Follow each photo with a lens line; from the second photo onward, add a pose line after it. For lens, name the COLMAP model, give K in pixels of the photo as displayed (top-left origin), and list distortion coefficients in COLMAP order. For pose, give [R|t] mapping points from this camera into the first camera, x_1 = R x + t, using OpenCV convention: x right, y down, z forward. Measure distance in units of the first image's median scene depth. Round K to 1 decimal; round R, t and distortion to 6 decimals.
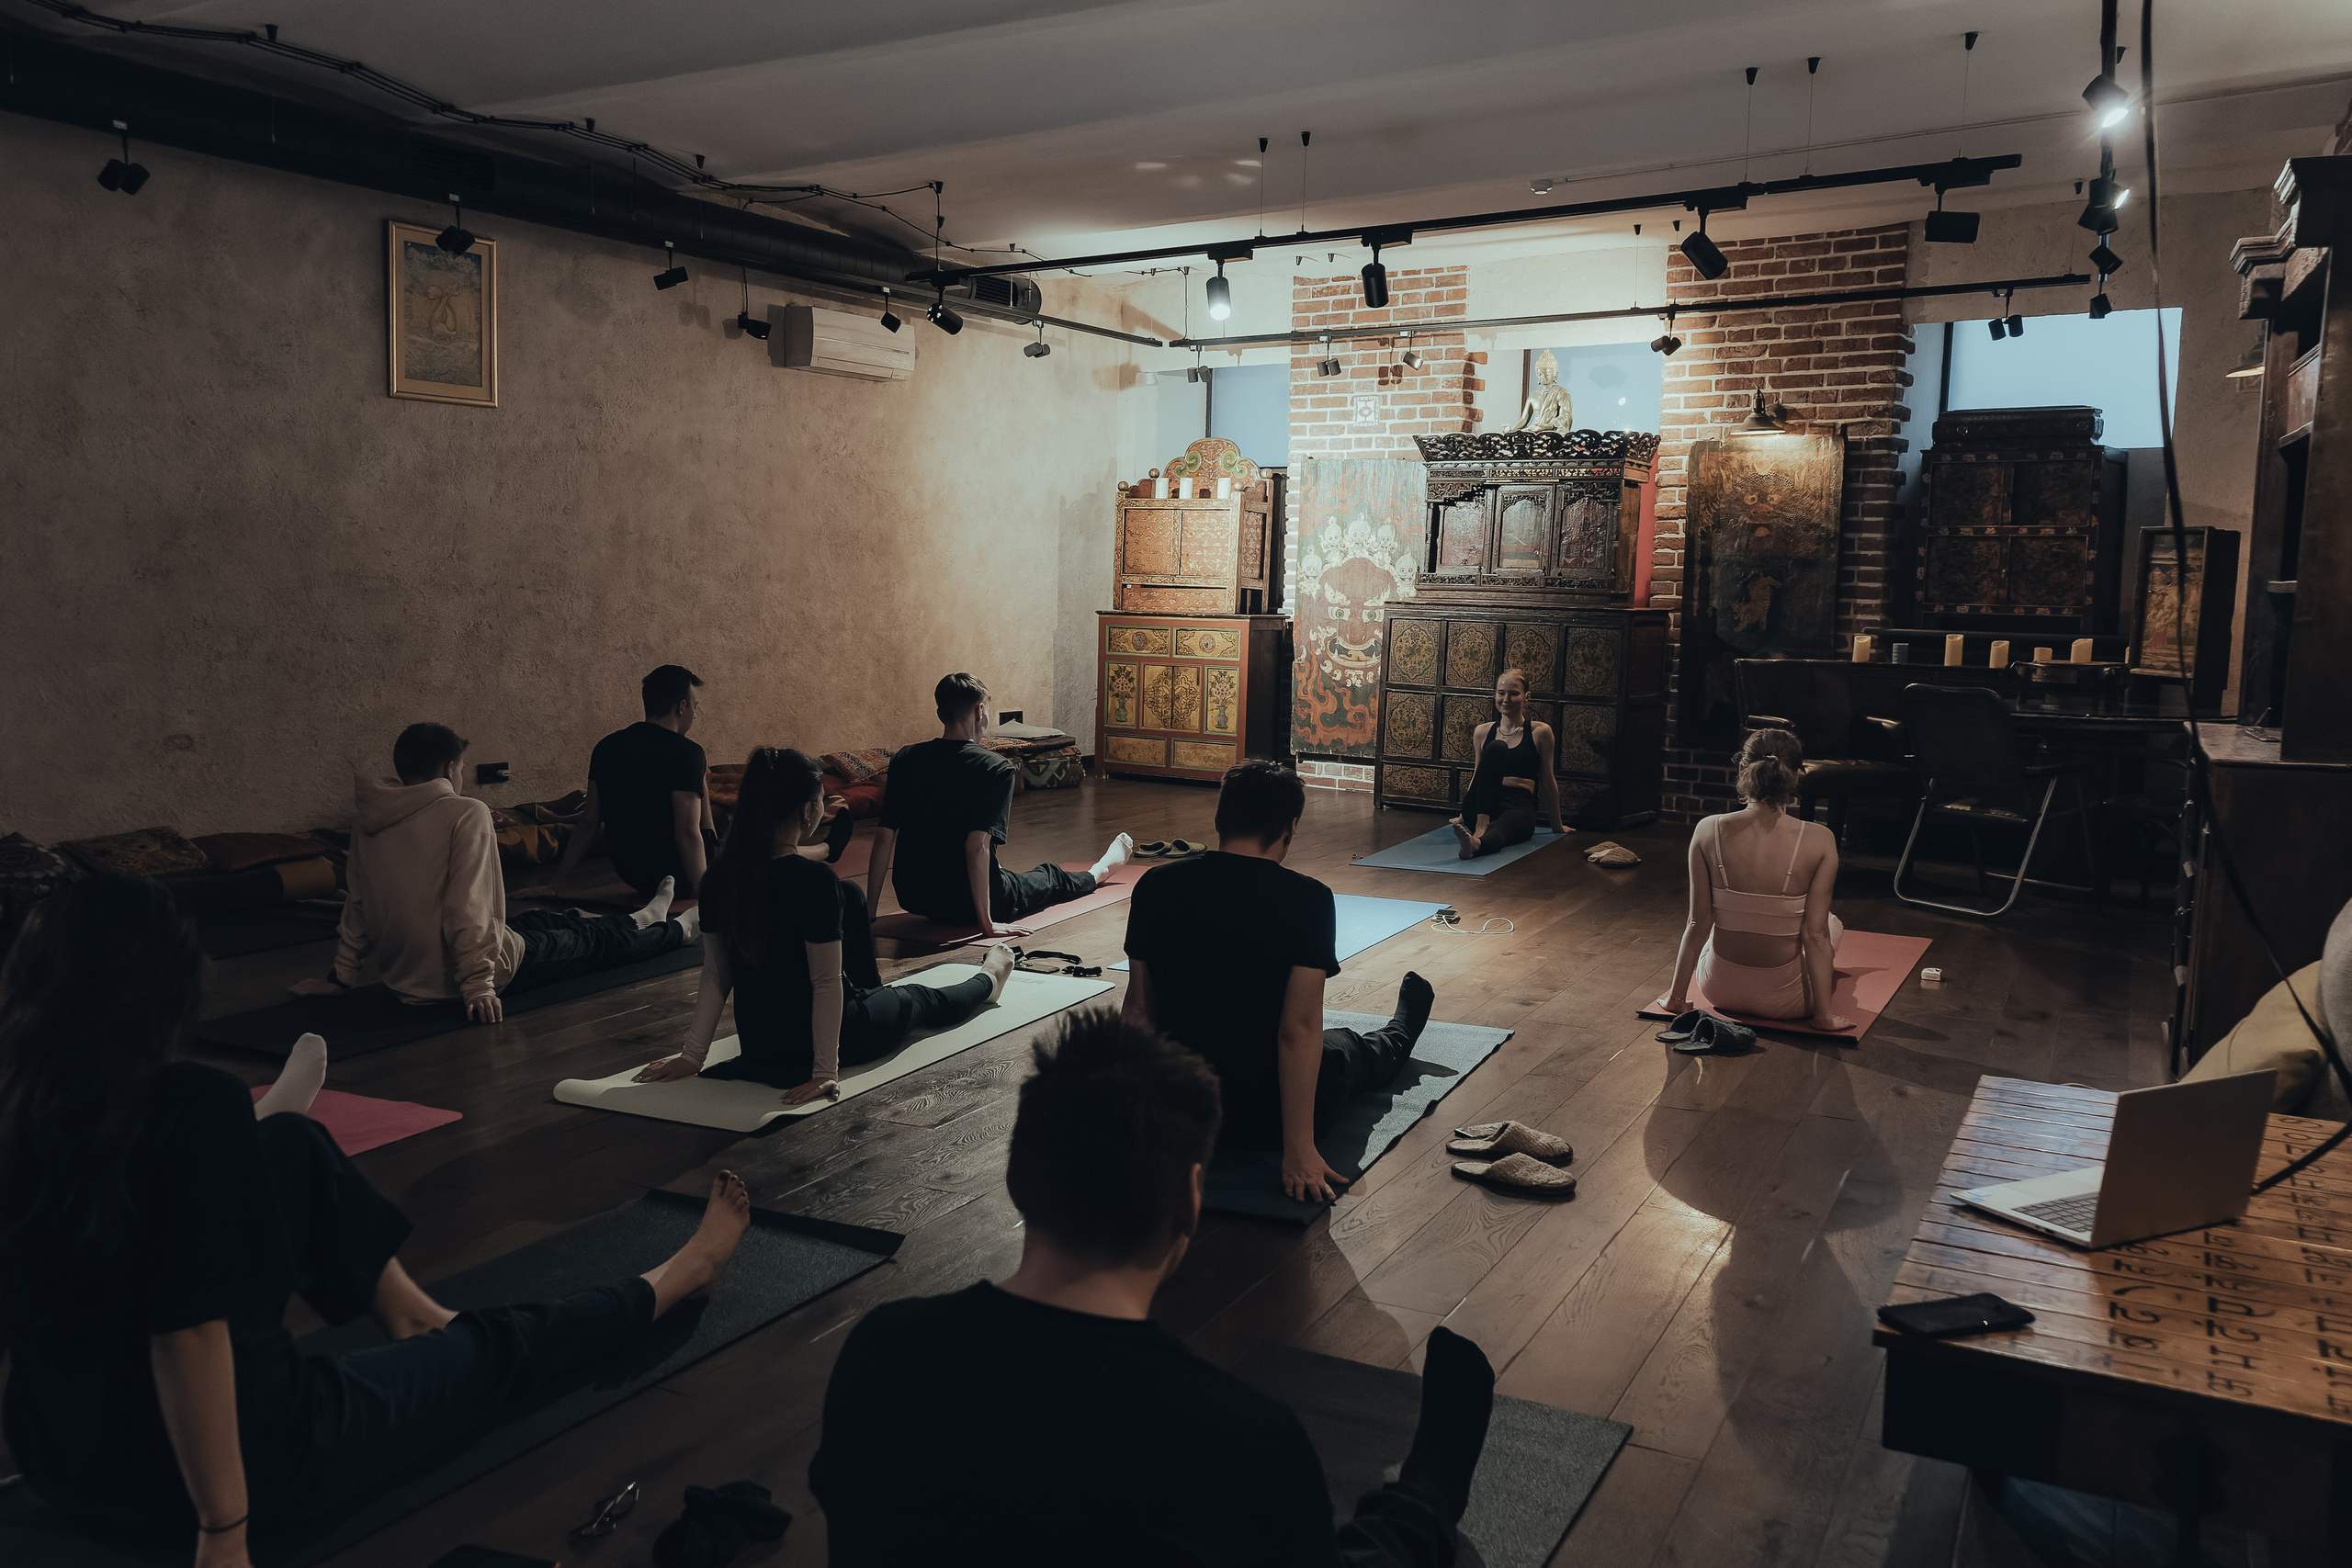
lens RADIAL K [[1911.2, 0, 1165.3], [0, 1911.2, 781.5], [0, 0, 1]] dist [0.025379, -0.005900]
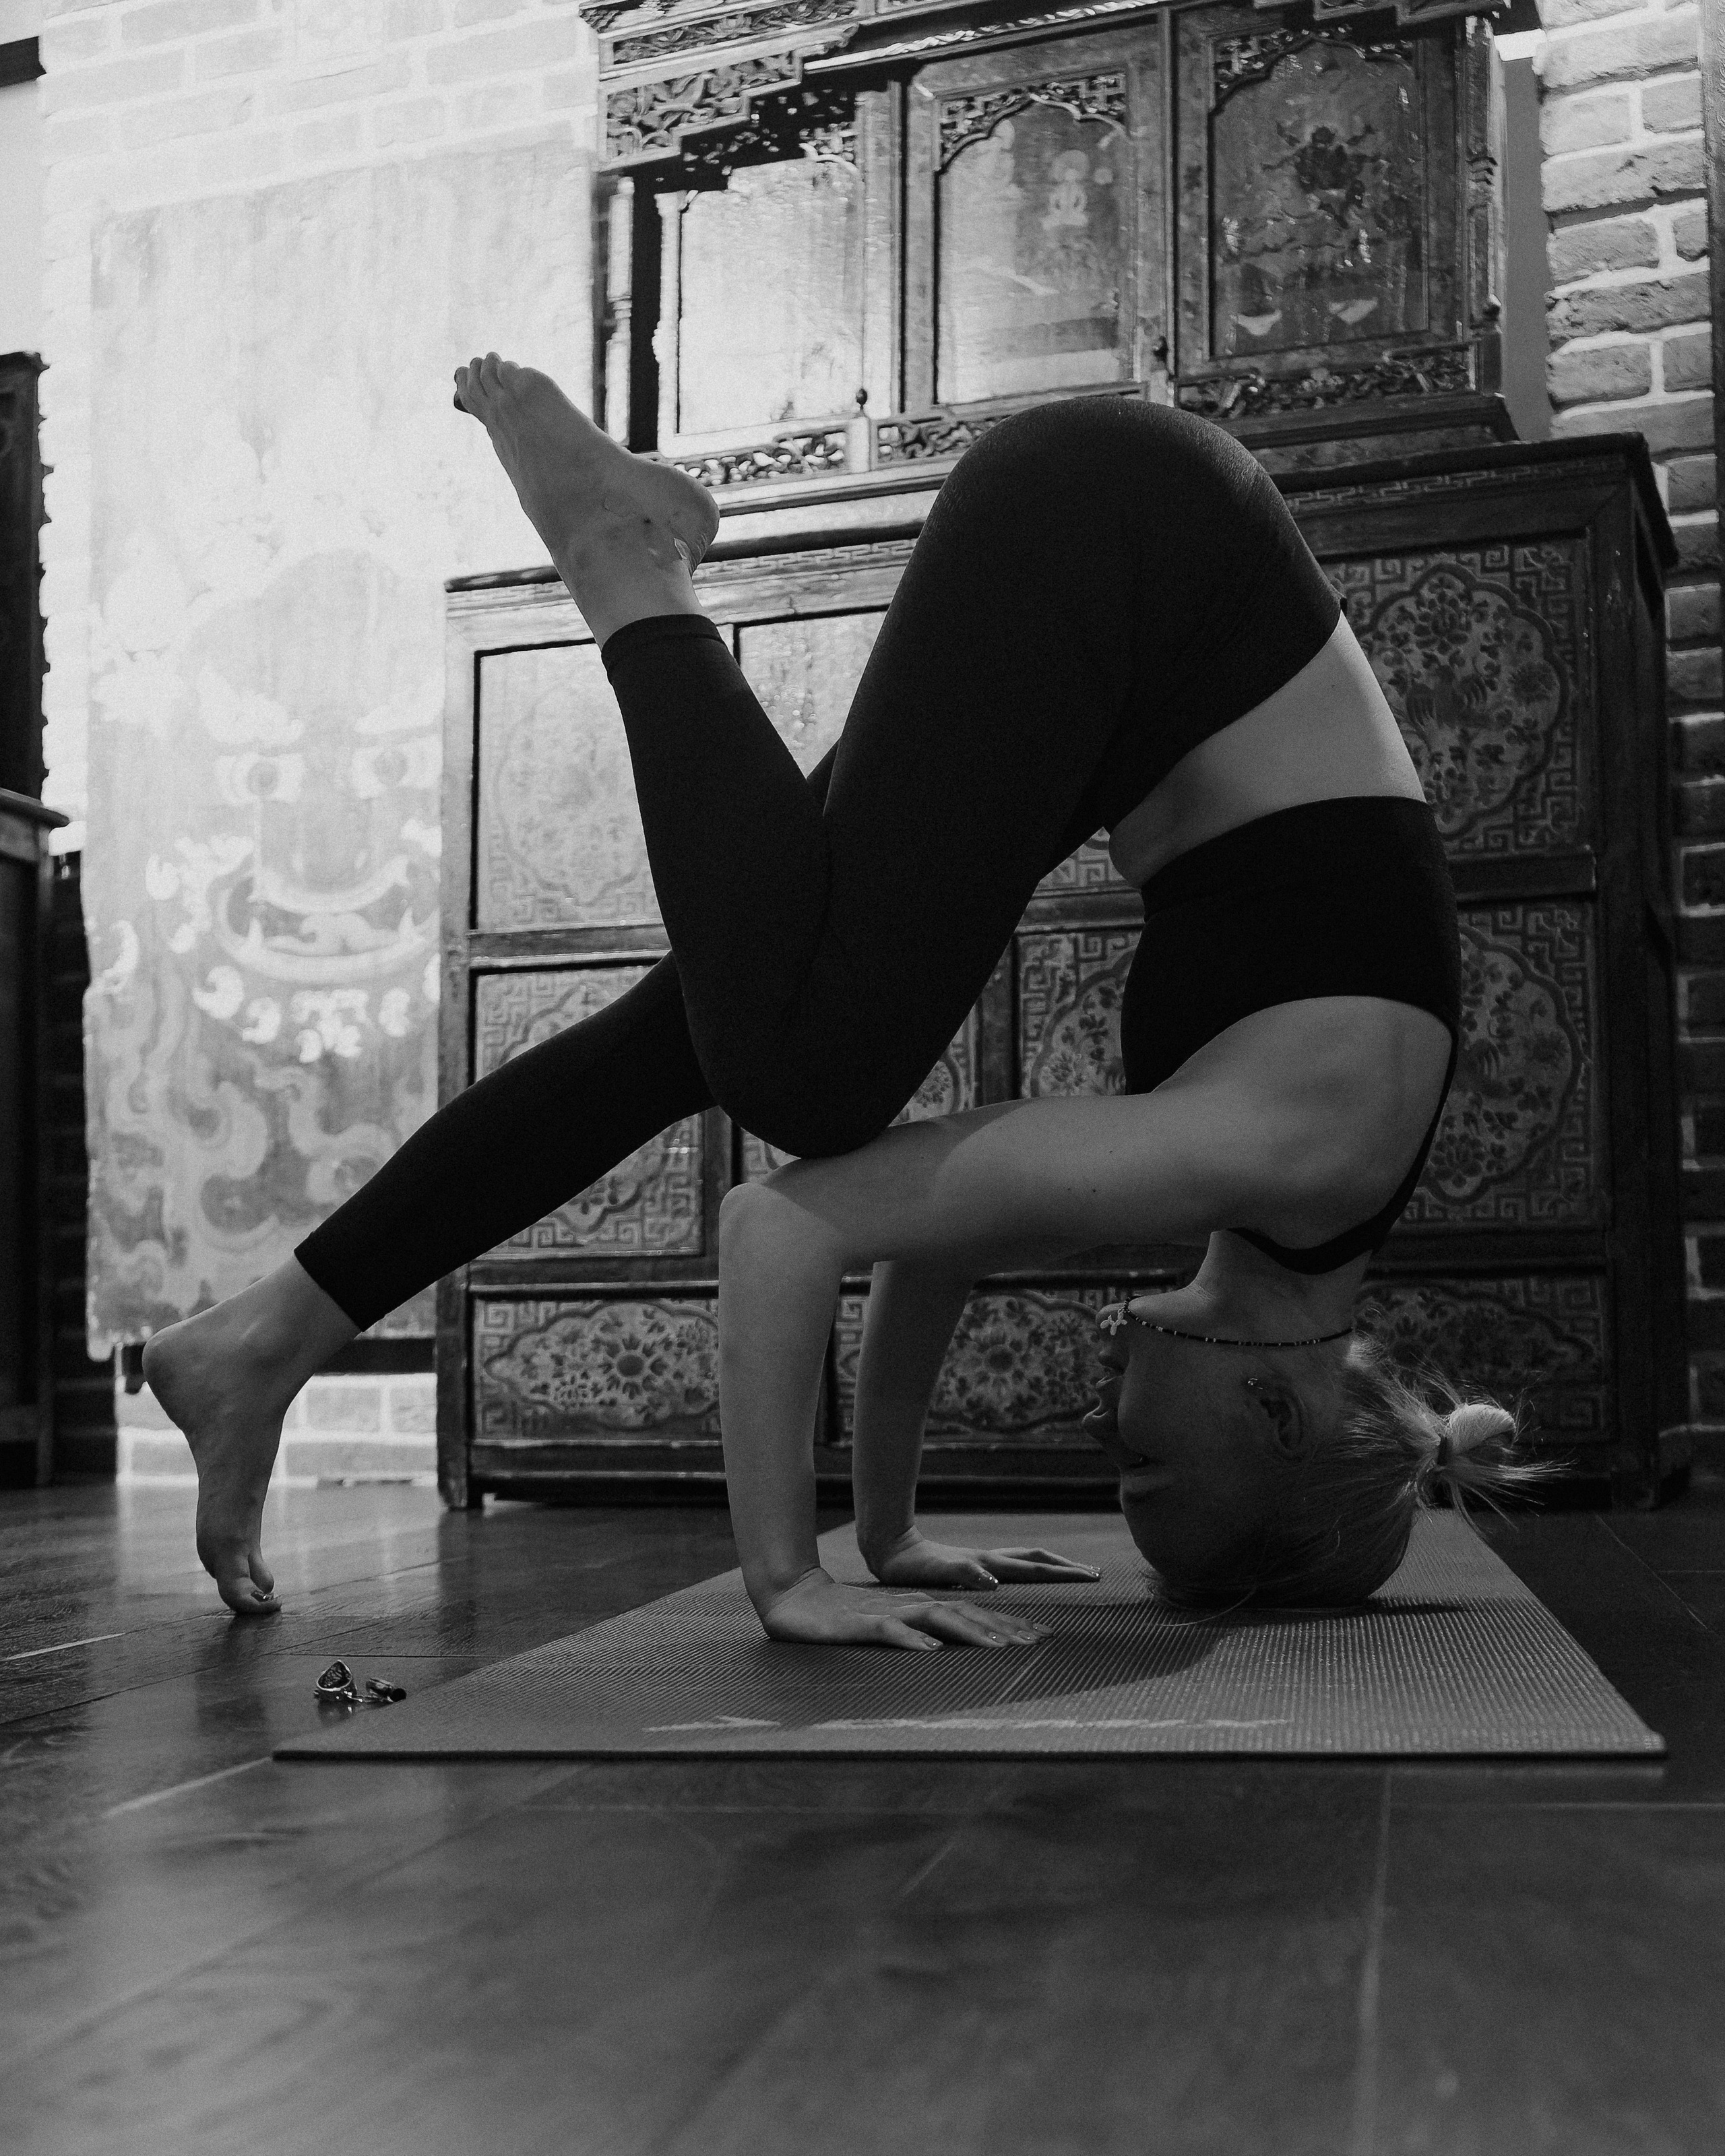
lens RADIAL K [[2807.5, 0, 879.7], [0, 2807.5, 1189.8], [0, 0, 1]] dist [0.012399, -0.020575]
pose [[0.960719, -0.026624, 0.276244, 0.071339], [0.071335, 0.985633, -0.153095, 0.031183], [-0.268199, 0.166787, 0.948816, 0.690697]]
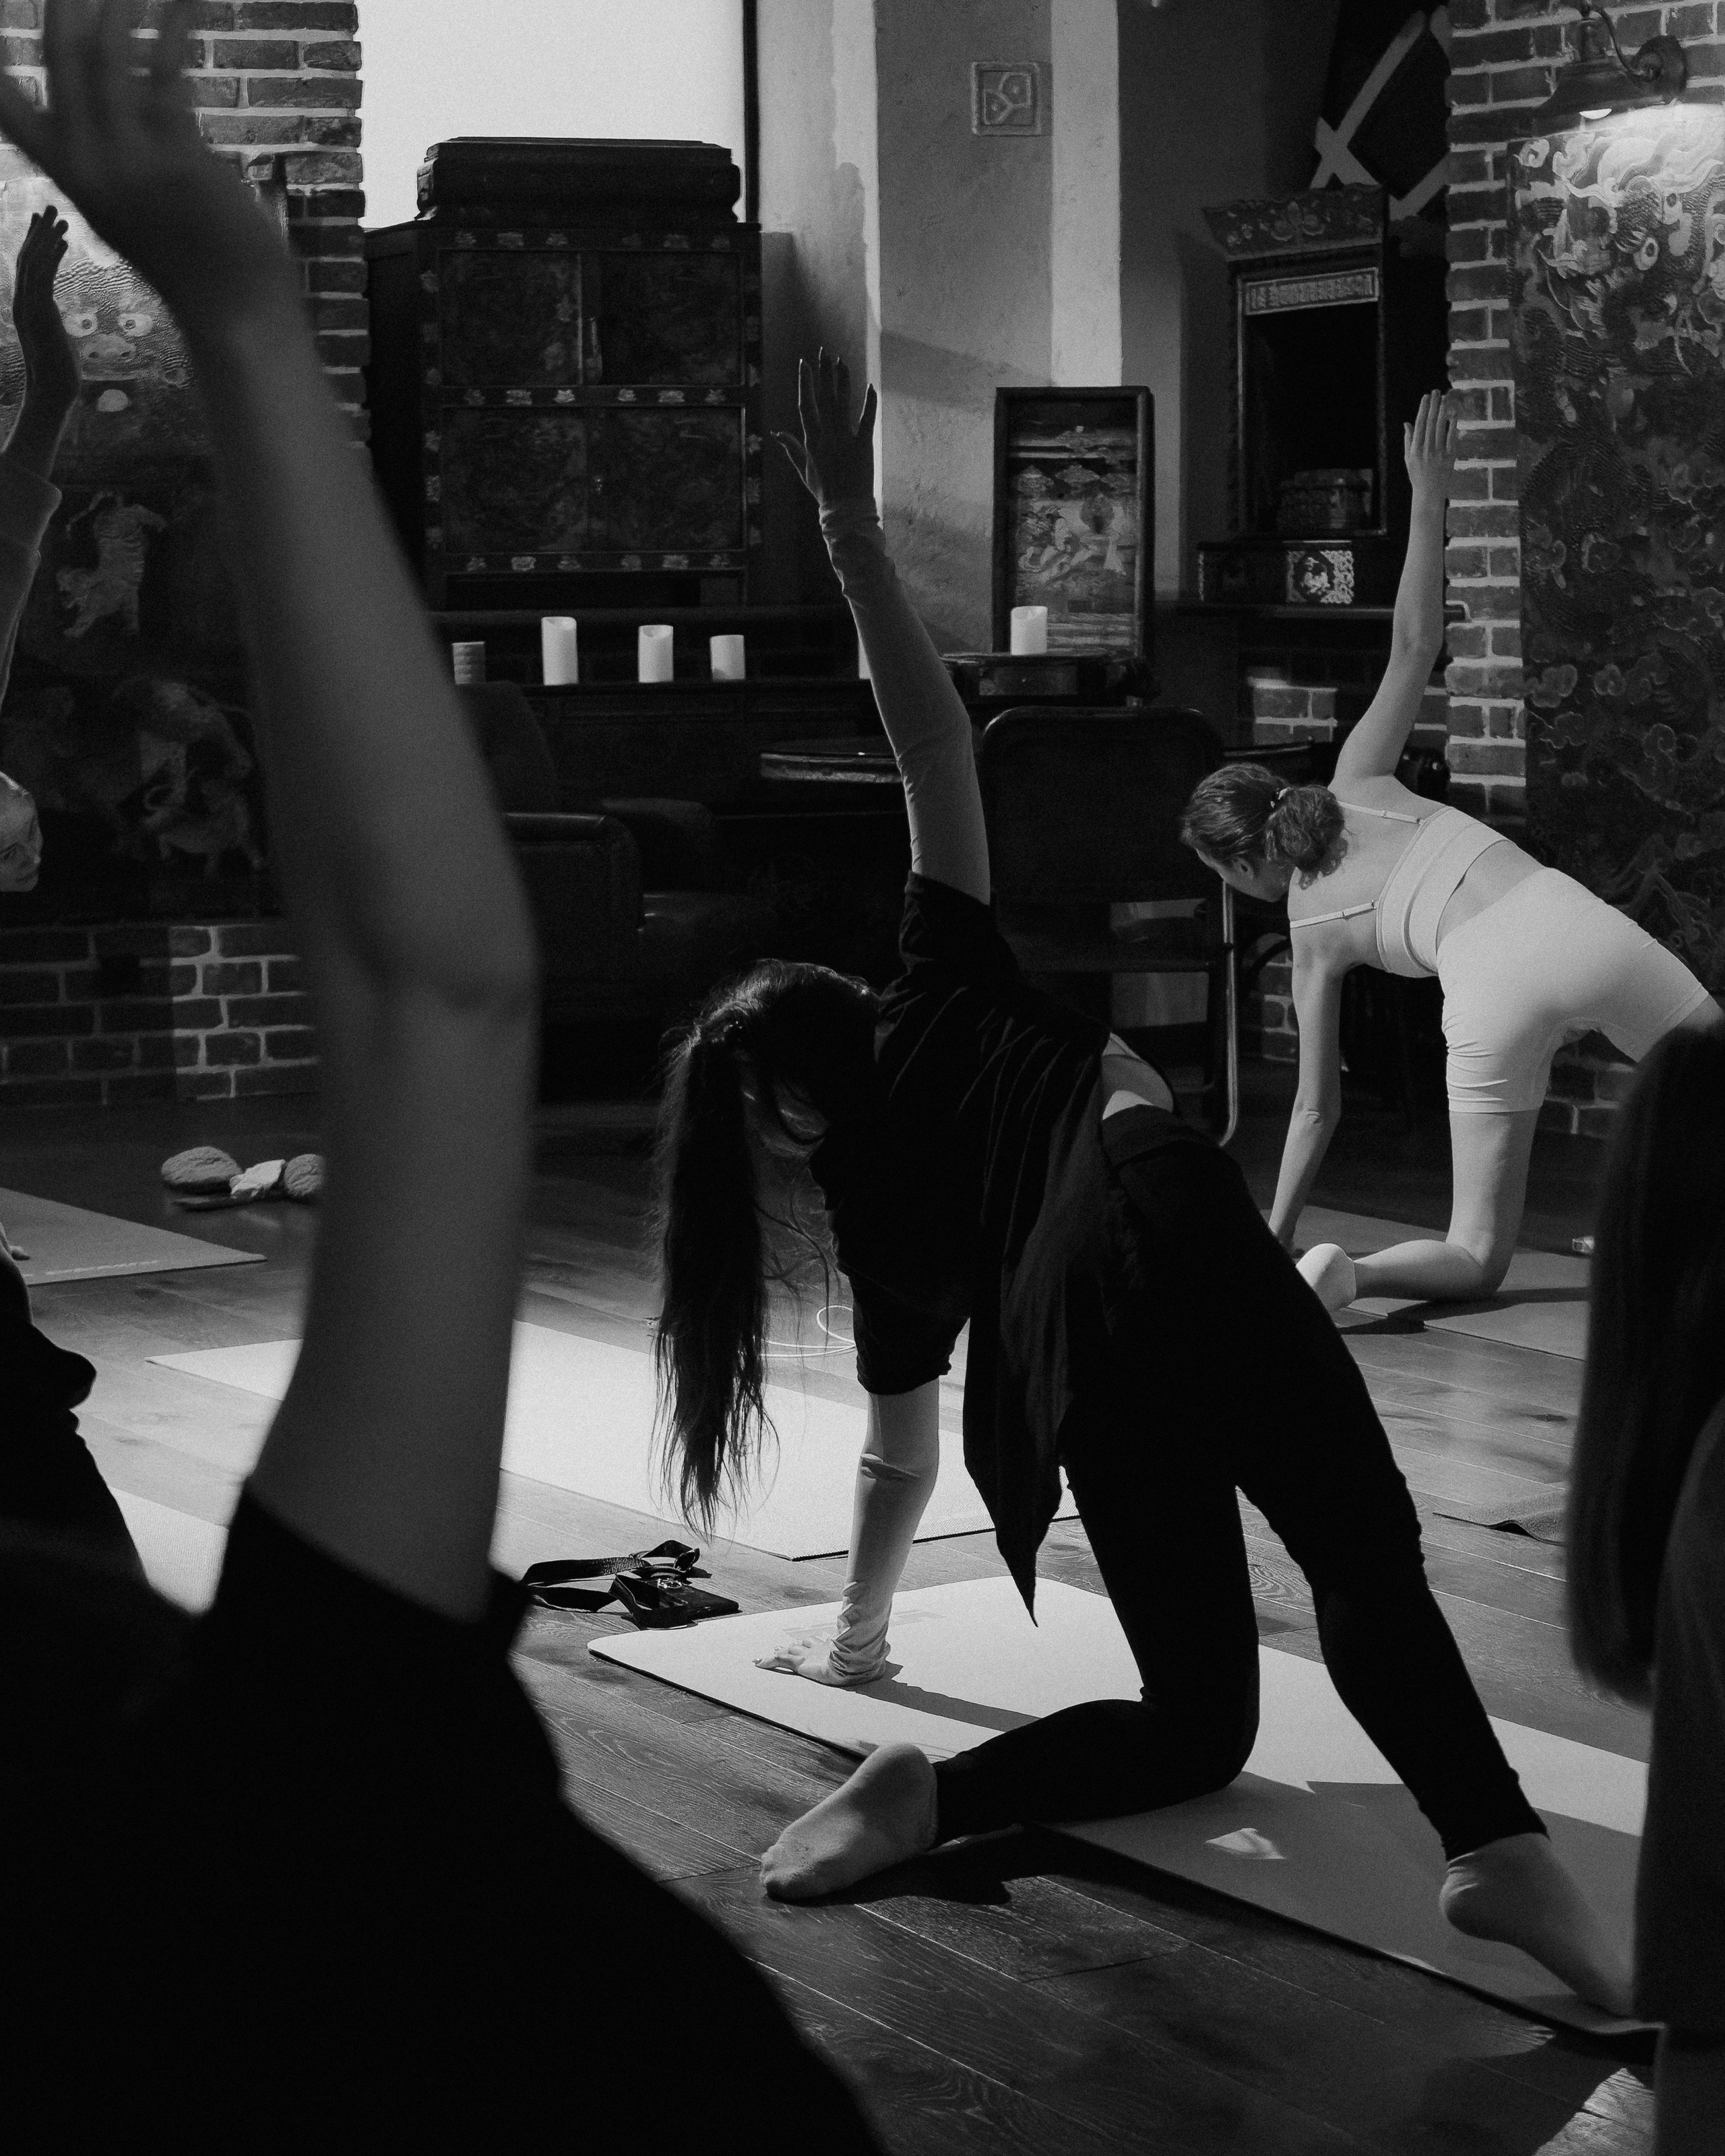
lens RADIAL K [[4601.5, 0, 866.0], [0, 4601.5, 1269.3], [0, 0, 1]] dist [-0.111324, -0.260158]
pose [[0.523949, -0.159331, 0.836715, -0.449428], [0.113286, 0.986656, 0.116944, -0.037194], [-0.844183, 0.033515, 0.535007, 0.304054]]
